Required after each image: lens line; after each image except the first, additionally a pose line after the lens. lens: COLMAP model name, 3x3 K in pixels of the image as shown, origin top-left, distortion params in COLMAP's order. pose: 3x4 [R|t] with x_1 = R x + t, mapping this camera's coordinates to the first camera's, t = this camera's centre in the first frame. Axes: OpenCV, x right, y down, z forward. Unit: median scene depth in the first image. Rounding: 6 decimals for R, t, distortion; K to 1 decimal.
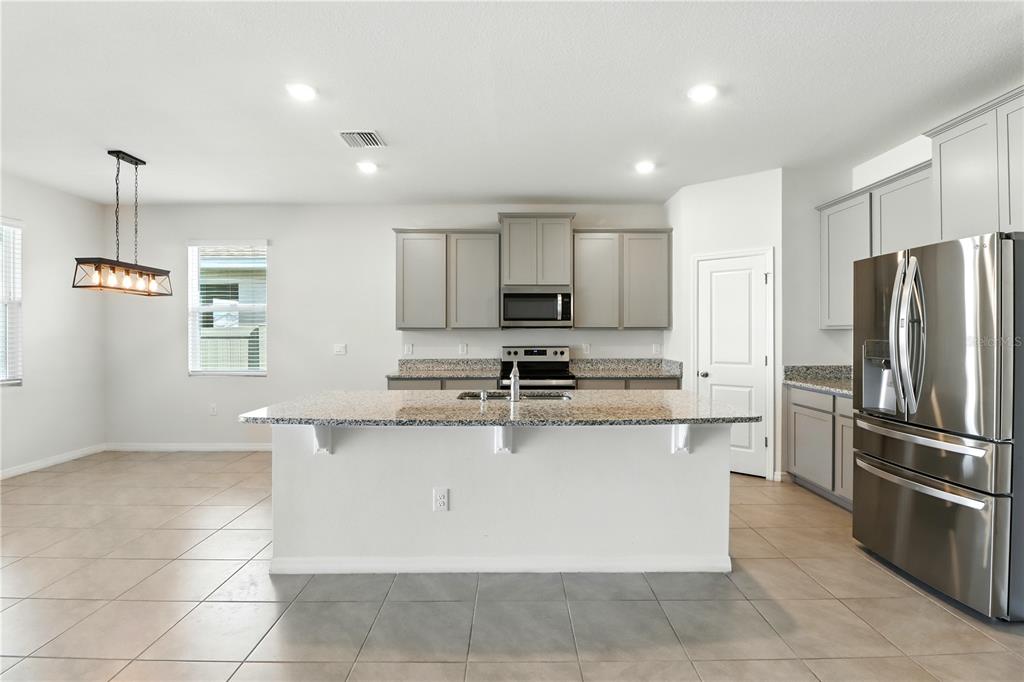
lens RADIAL K [[492.3, 0, 512.4], [0, 492.3, 335.3], [0, 0, 1]] dist [0.001108, -0.011119]
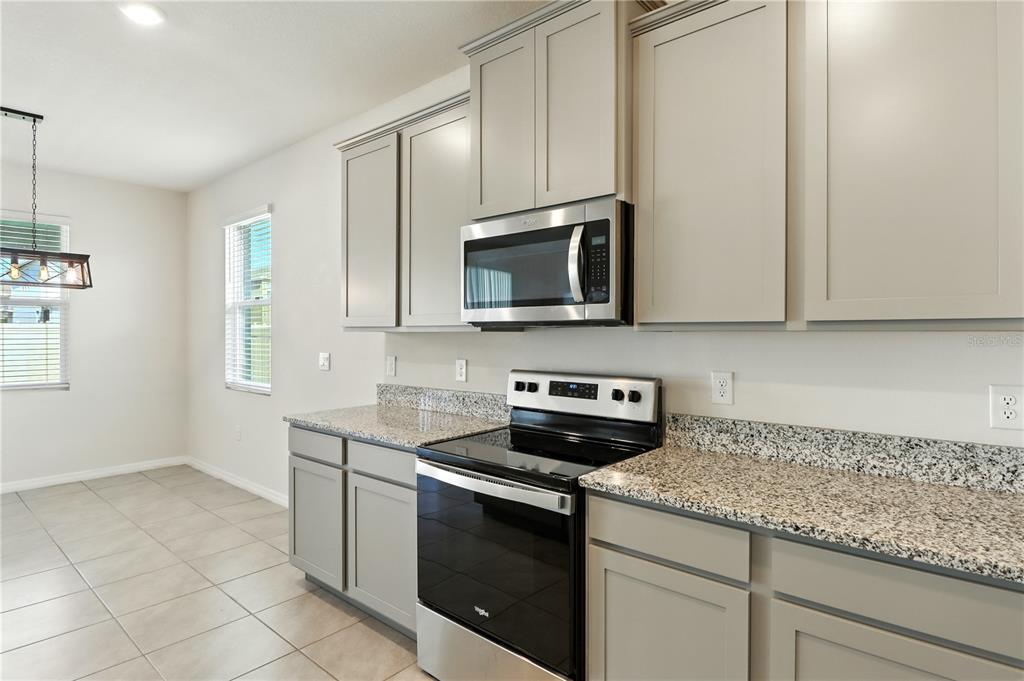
lens RADIAL K [[538.8, 0, 514.5], [0, 538.8, 336.0], [0, 0, 1]] dist [0.005476, -0.013565]
pose [[0.758036, 0.005891, -0.652186, 0.288083], [-0.002777, 0.999979, 0.005806, -0.009319], [0.652207, -0.002590, 0.758037, 0.651364]]
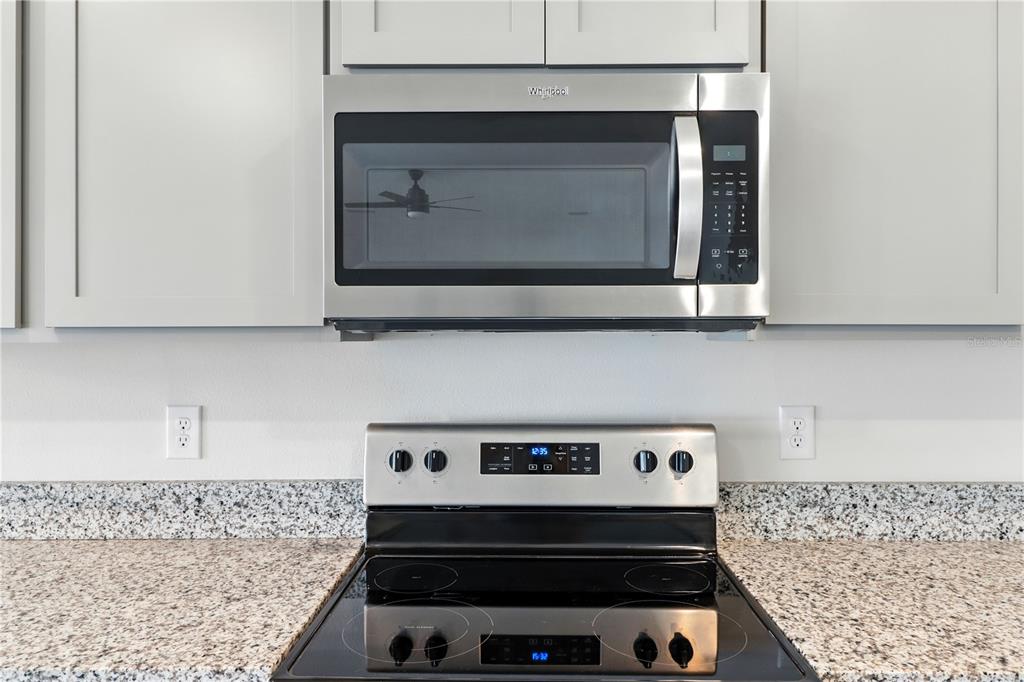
lens RADIAL K [[715.2, 0, 512.0], [0, 715.2, 341.0], [0, 0, 1]] dist [0.008468, -0.002502]
pose [[0.999885, -0.000219, -0.015160, 0.040173], [0.000371, 0.999949, 0.010057, -0.012934], [0.015157, -0.010061, 0.999835, 0.725539]]
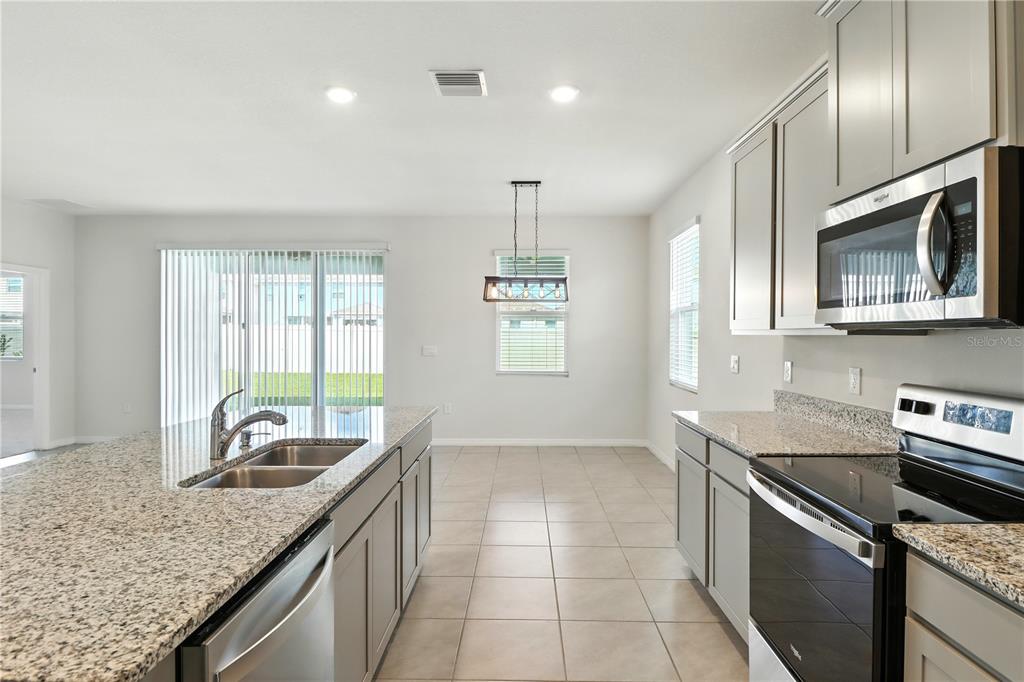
lens RADIAL K [[538.8, 0, 514.5], [0, 538.8, 336.5], [0, 0, 1]] dist [0.005476, -0.013565]
pose [[-0.018770, 0.005732, -0.999807, 0.355159], [-0.005950, 0.999965, 0.005845, -0.010065], [0.999806, 0.006058, -0.018736, 0.746288]]
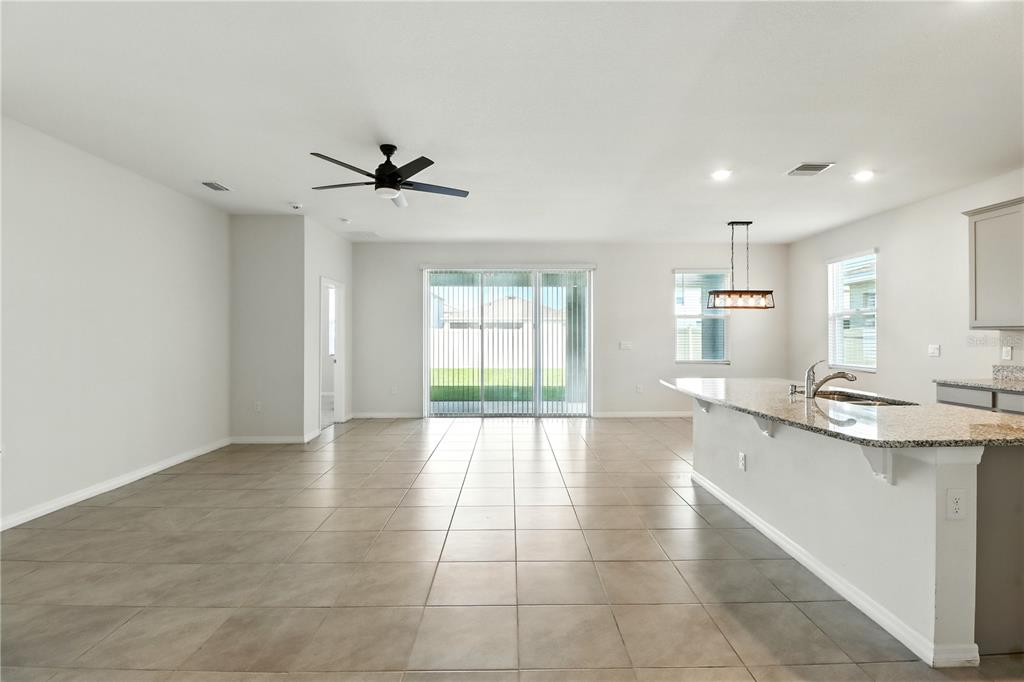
lens RADIAL K [[475.8, 0, 513.4], [0, 475.8, 333.0], [0, 0, 1]] dist [-0.002177, -0.013876]
pose [[0.005753, -0.005059, -0.999971, 0.559376], [-0.002495, 0.999984, -0.005074, 0.000934], [0.999980, 0.002524, 0.005740, 0.193094]]
